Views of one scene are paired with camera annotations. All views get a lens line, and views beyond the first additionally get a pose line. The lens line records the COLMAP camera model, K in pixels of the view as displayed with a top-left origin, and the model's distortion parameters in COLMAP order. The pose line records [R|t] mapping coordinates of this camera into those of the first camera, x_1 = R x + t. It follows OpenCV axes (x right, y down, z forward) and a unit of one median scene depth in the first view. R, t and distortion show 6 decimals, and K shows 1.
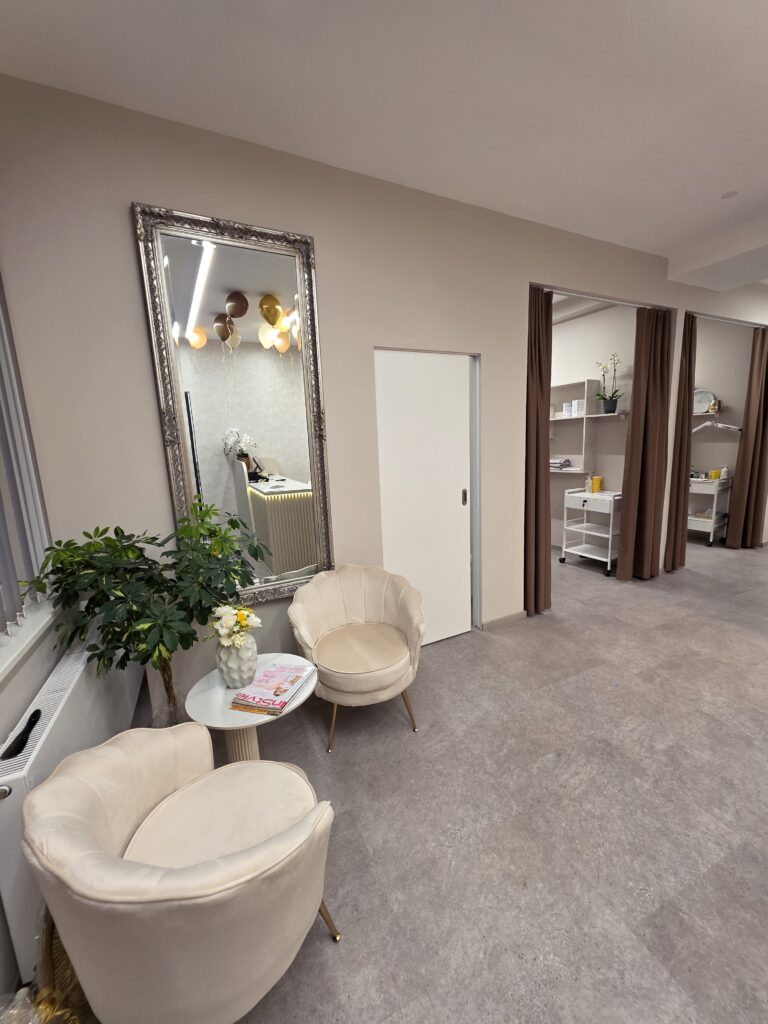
lens RADIAL K [[403.6, 0, 390.9], [0, 403.6, 513.3], [0, 0, 1]] dist [0.001379, 0.000015]
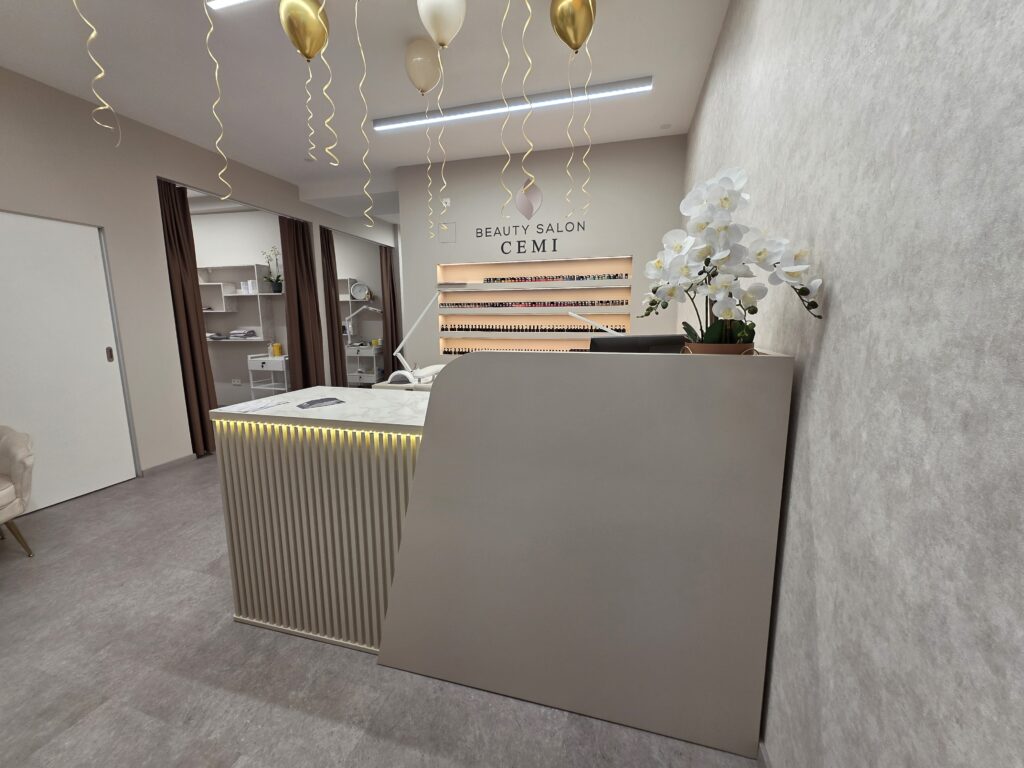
lens RADIAL K [[403.6, 0, 511.3], [0, 403.6, 380.8], [0, 0, 1]] dist [0.001379, 0.000015]
pose [[0.672777, -0.077489, 0.735776, 0.094879], [0.106840, 0.994251, 0.007019, 0.109824], [-0.732091, 0.073888, 0.677188, -0.429600]]
